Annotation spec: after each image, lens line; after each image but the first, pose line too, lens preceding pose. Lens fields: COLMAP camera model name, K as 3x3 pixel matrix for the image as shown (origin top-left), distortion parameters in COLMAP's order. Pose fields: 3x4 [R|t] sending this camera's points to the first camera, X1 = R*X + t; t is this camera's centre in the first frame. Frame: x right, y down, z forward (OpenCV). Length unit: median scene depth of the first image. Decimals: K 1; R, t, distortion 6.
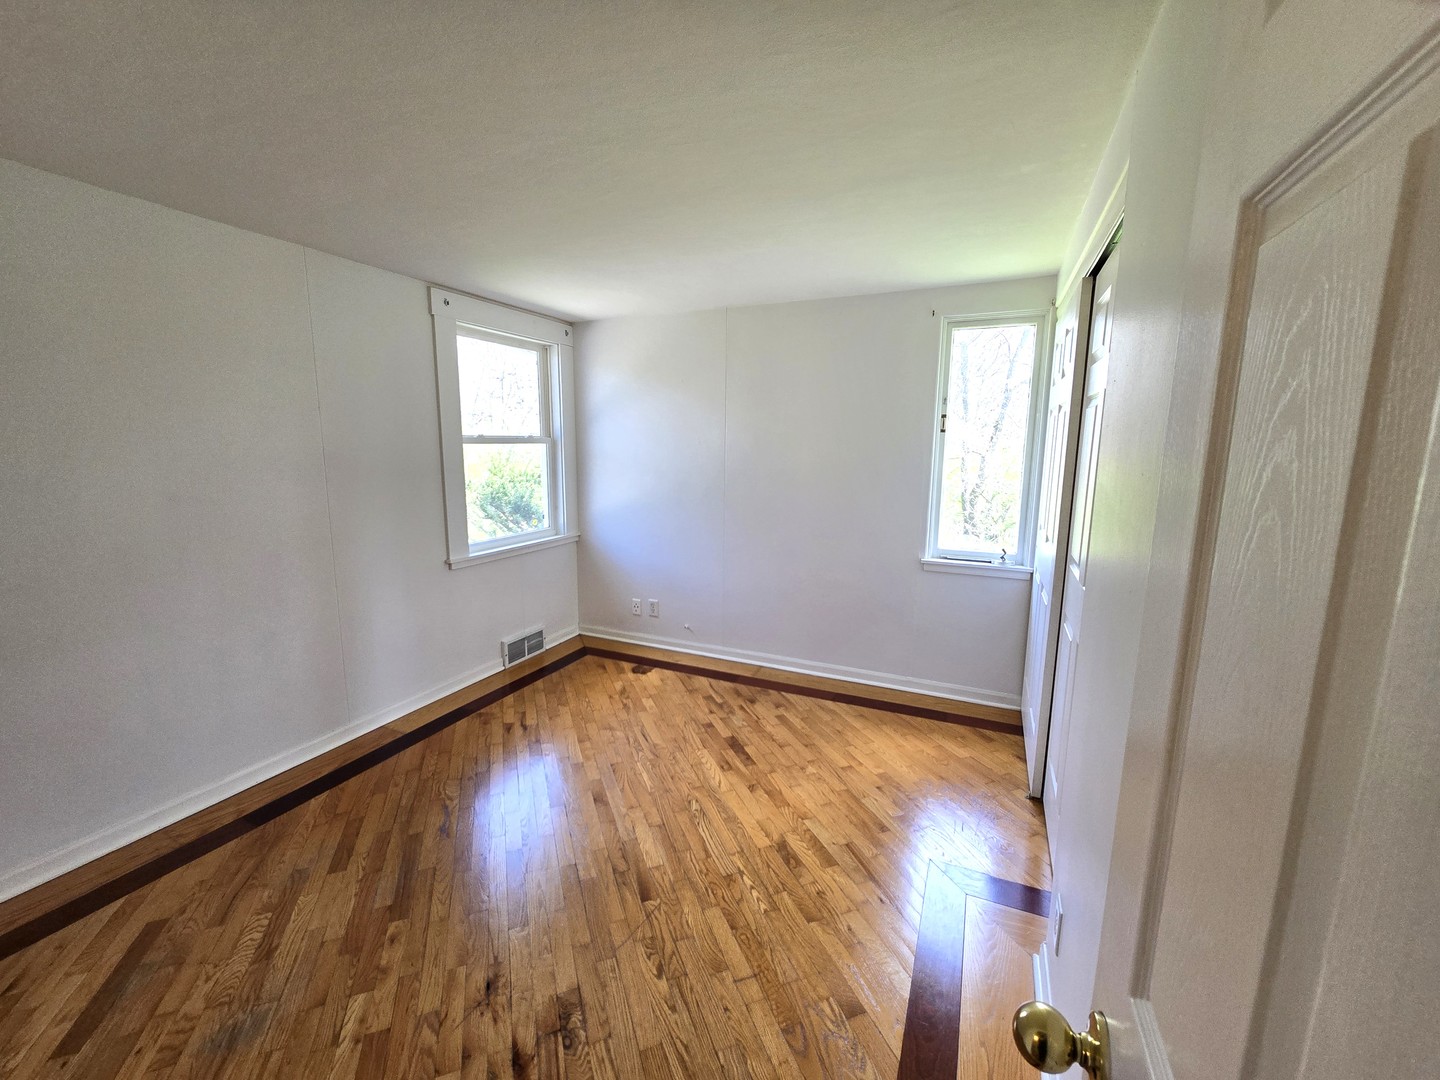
lens RADIAL K [[589.1, 0, 717.5], [0, 589.1, 543.9], [0, 0, 1]] dist [-0.001138, -0.000085]
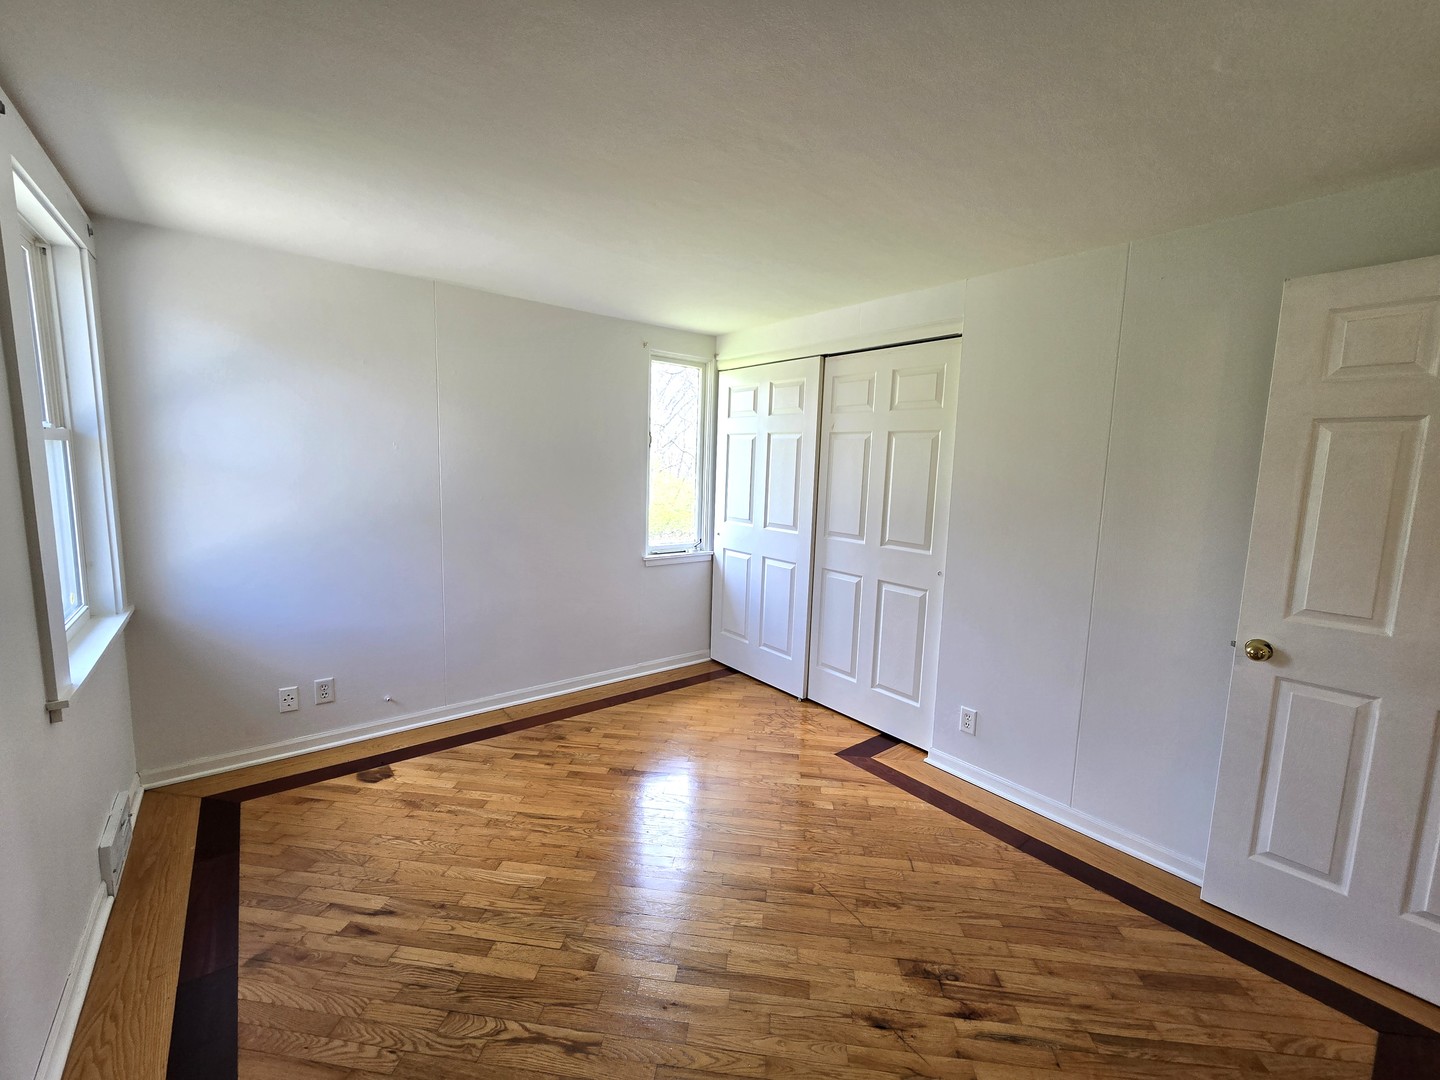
lens RADIAL K [[589.1, 0, 717.5], [0, 589.1, 543.9], [0, 0, 1]] dist [-0.001138, -0.000085]
pose [[0.458901, -0.118119, 0.880600, -0.620385], [0.124973, 0.989851, 0.067647, -0.062033], [-0.879654, 0.079008, 0.469006, 0.354133]]
